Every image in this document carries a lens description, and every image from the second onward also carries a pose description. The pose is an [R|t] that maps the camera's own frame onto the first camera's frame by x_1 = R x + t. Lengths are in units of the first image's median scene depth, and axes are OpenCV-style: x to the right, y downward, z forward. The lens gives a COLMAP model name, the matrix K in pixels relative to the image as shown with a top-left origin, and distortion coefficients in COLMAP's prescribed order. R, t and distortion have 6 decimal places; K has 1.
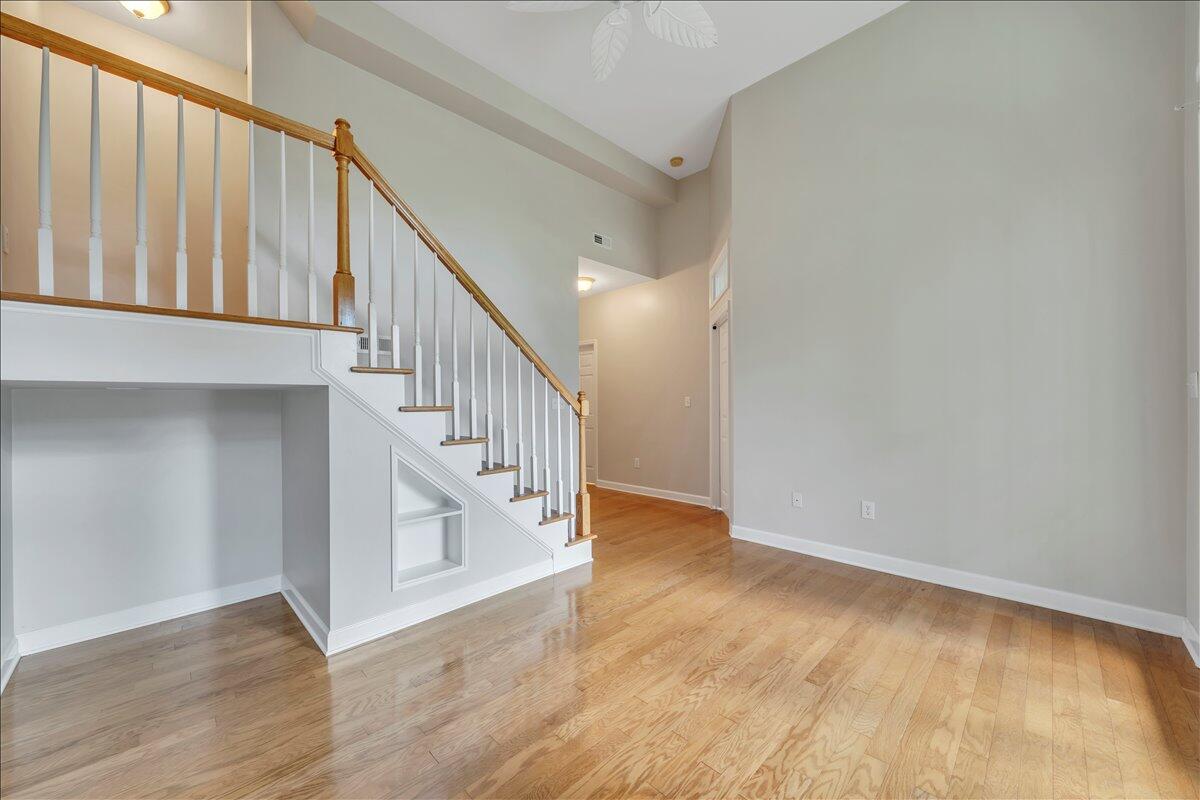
lens RADIAL K [[447.1, 0, 596.1], [0, 447.1, 399.2], [0, 0, 1]] dist [-0.001369, -0.000131]
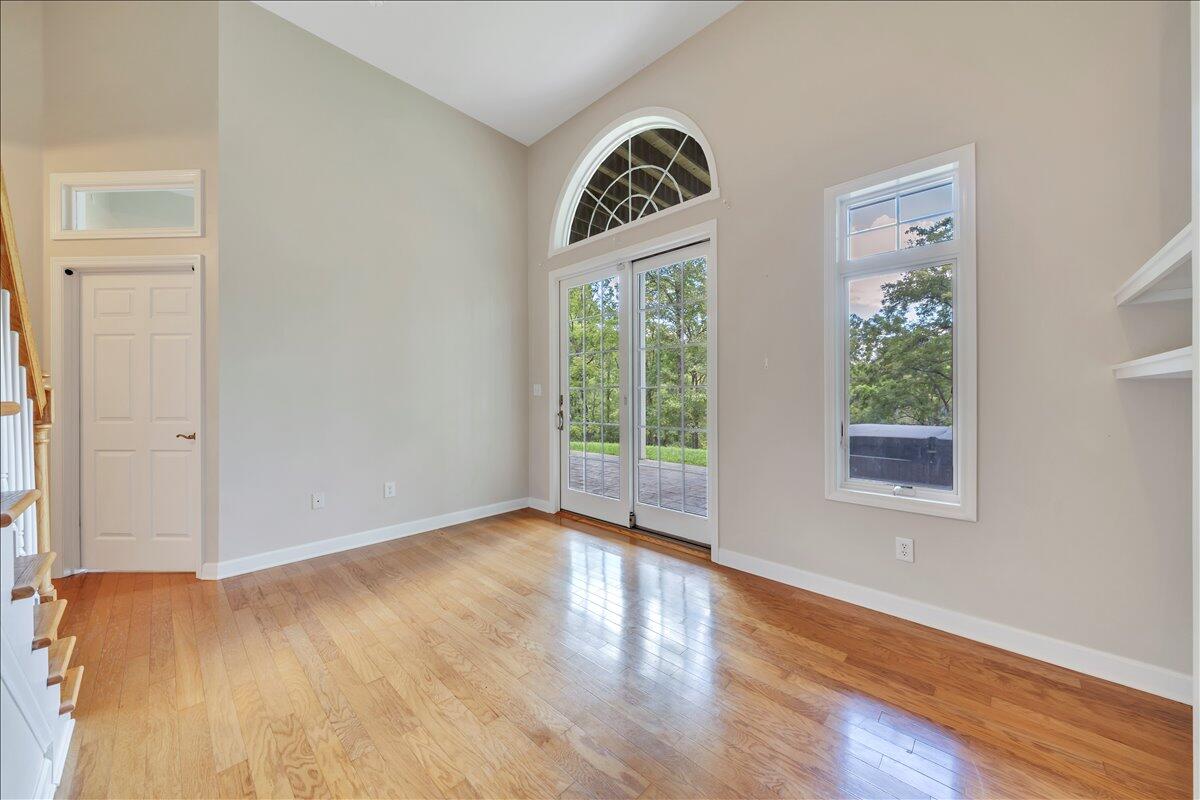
lens RADIAL K [[447.1, 0, 595.9], [0, 447.1, 398.0], [0, 0, 1]] dist [-0.001369, -0.000131]
pose [[-0.023162, -0.002011, 0.999730, -0.659355], [-0.000537, 0.999998, 0.001999, 0.012183], [-0.999732, -0.000490, -0.023163, 0.590635]]
